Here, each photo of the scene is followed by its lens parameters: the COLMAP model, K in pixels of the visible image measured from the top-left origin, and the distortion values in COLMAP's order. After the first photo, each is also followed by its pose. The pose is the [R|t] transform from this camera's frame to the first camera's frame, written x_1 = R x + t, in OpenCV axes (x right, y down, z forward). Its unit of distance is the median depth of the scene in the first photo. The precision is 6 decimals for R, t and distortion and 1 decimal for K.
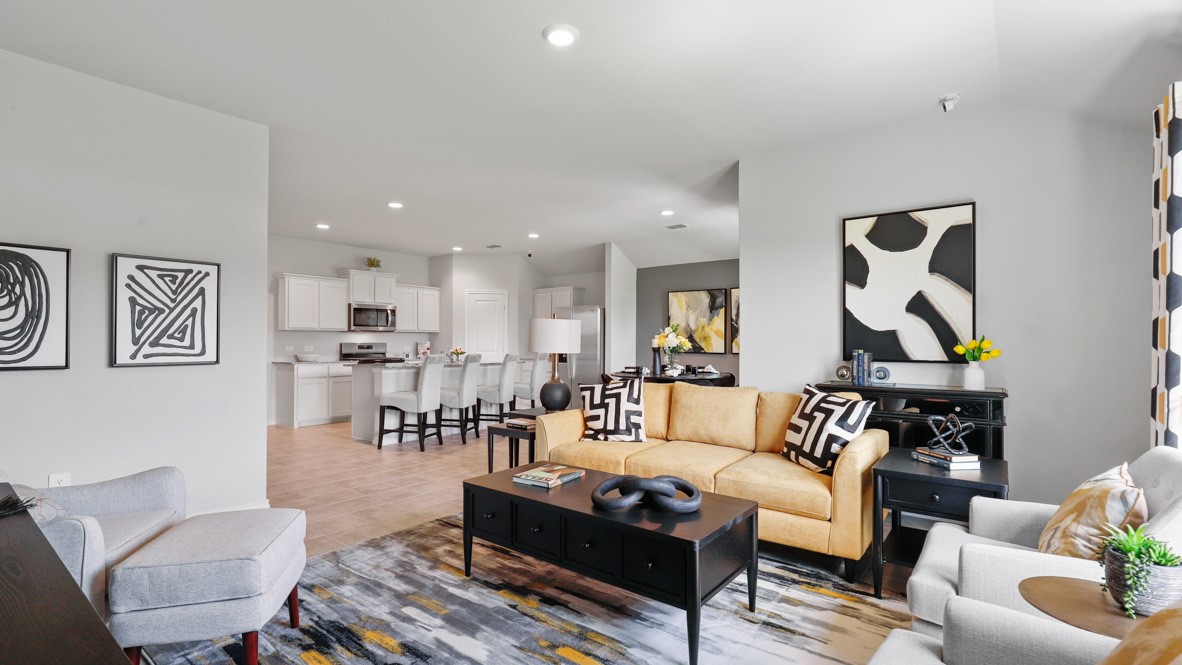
lens RADIAL K [[539.7, 0, 581.6], [0, 539.7, 336.0], [0, 0, 1]] dist [-0.000049, 0.000092]
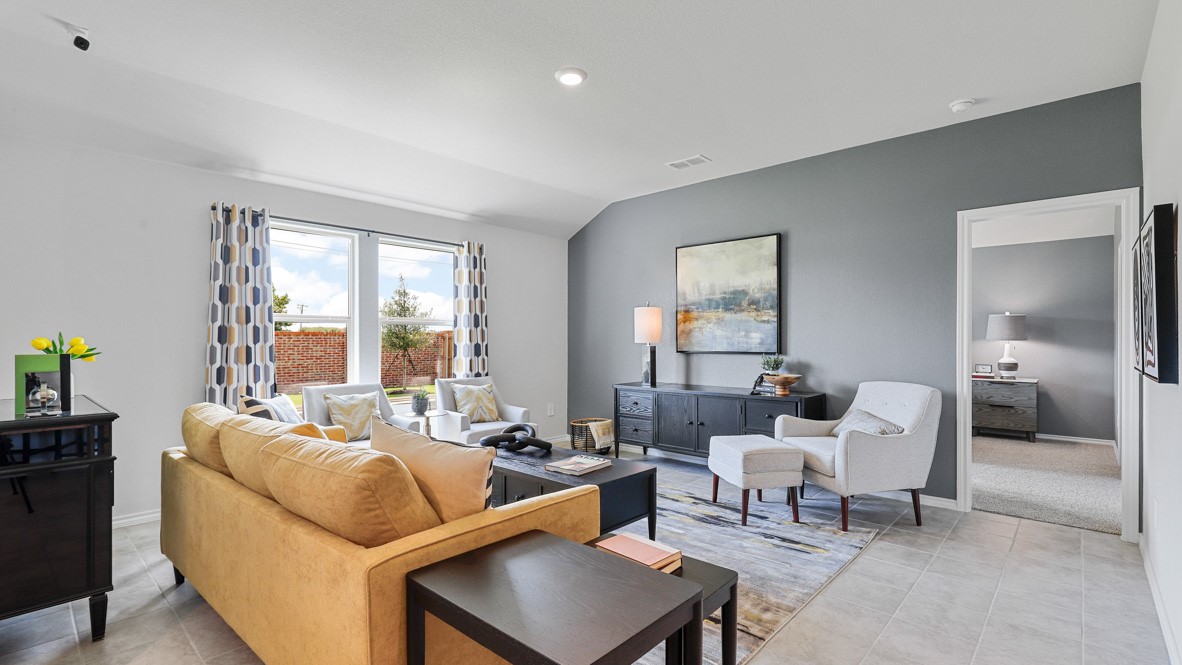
lens RADIAL K [[539.7, 0, 585.3], [0, 539.7, 334.7], [0, 0, 1]] dist [-0.000049, 0.000092]
pose [[-0.997488, -0.003237, 0.070758, -0.107788], [-0.004508, 0.999831, -0.017804, 0.013794], [-0.070688, -0.018078, -0.997335, 1.502981]]
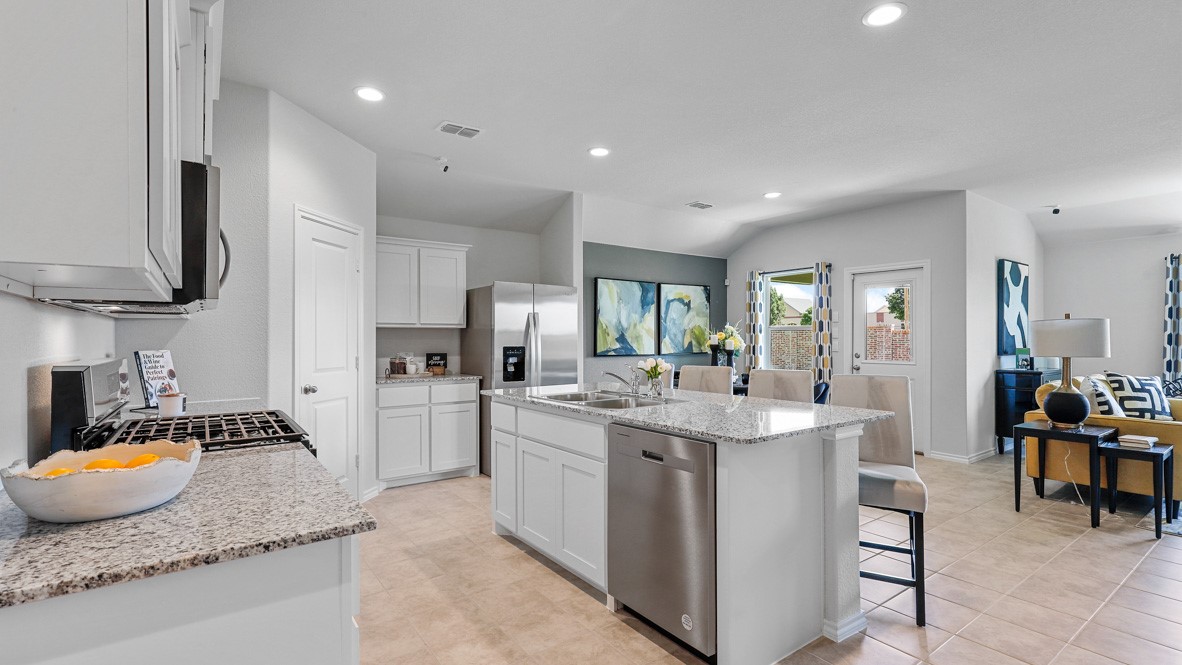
lens RADIAL K [[539.7, 0, 594.7], [0, 539.7, 334.1], [0, 0, 1]] dist [-0.000049, 0.000092]
pose [[0.259963, 0.003987, 0.965610, -1.264373], [-0.009514, 0.999954, -0.001568, 0.000224], [-0.965572, -0.008780, 0.259989, 1.745293]]
